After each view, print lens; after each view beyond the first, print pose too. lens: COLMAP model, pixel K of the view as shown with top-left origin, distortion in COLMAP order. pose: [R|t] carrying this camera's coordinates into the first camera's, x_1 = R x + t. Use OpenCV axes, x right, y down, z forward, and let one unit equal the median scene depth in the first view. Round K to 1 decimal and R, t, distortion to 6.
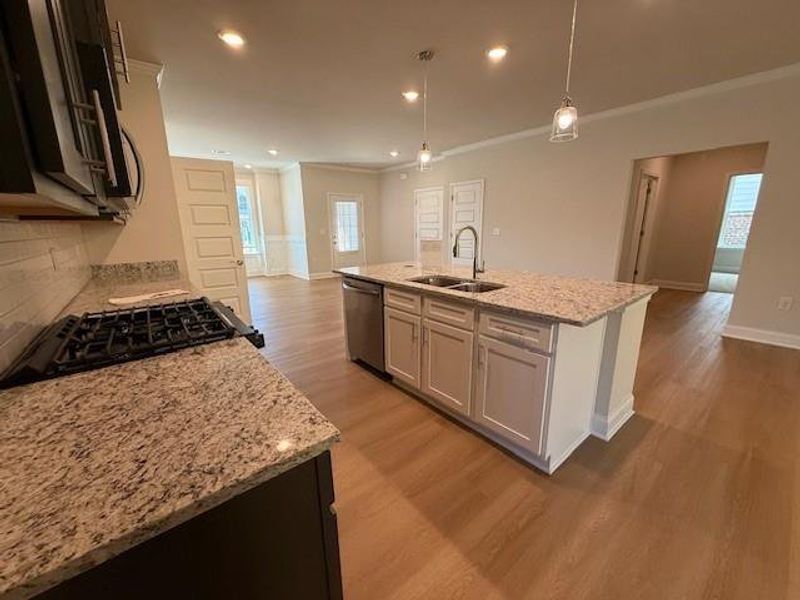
lens RADIAL K [[316.7, 0, 394.0], [0, 316.7, 297.6], [0, 0, 1]] dist [0.001980, -0.000287]
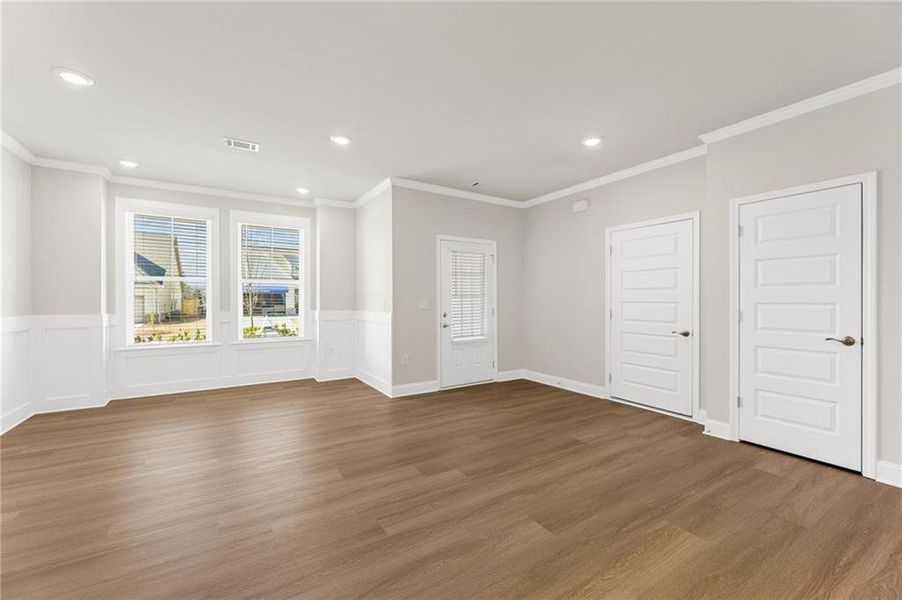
lens RADIAL K [[367.9, 0, 451.8], [0, 367.9, 301.8], [0, 0, 1]] dist [0.000209, 0.000026]
pose [[0.993942, 0.014789, -0.108904, -0.112809], [-0.037394, 0.977290, -0.208579, -0.088010], [0.103346, 0.211388, 0.971923, 0.413798]]
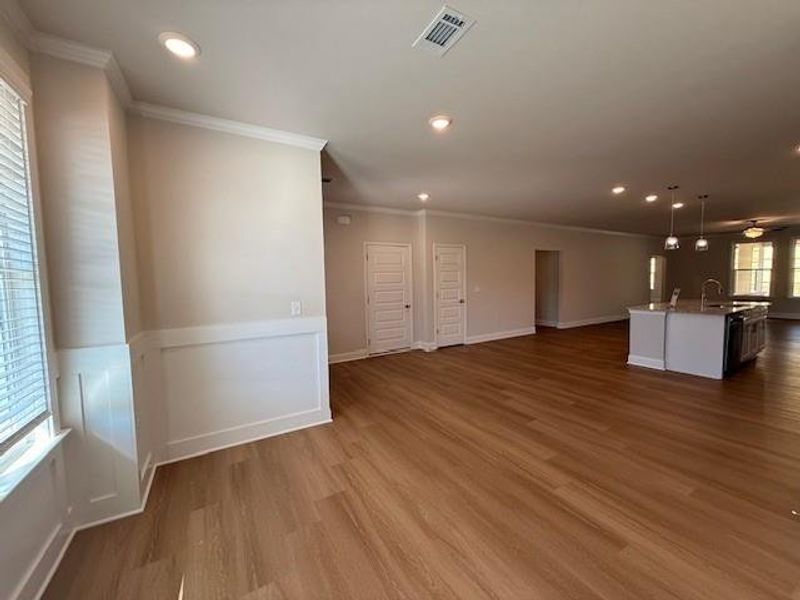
lens RADIAL K [[316.7, 0, 401.9], [0, 316.7, 298.1], [0, 0, 1]] dist [0.001980, -0.000287]
pose [[0.119187, -0.042343, 0.991969, -0.650001], [0.238259, 0.971117, 0.012825, -0.193115], [-0.963860, 0.234817, 0.125833, 0.831118]]
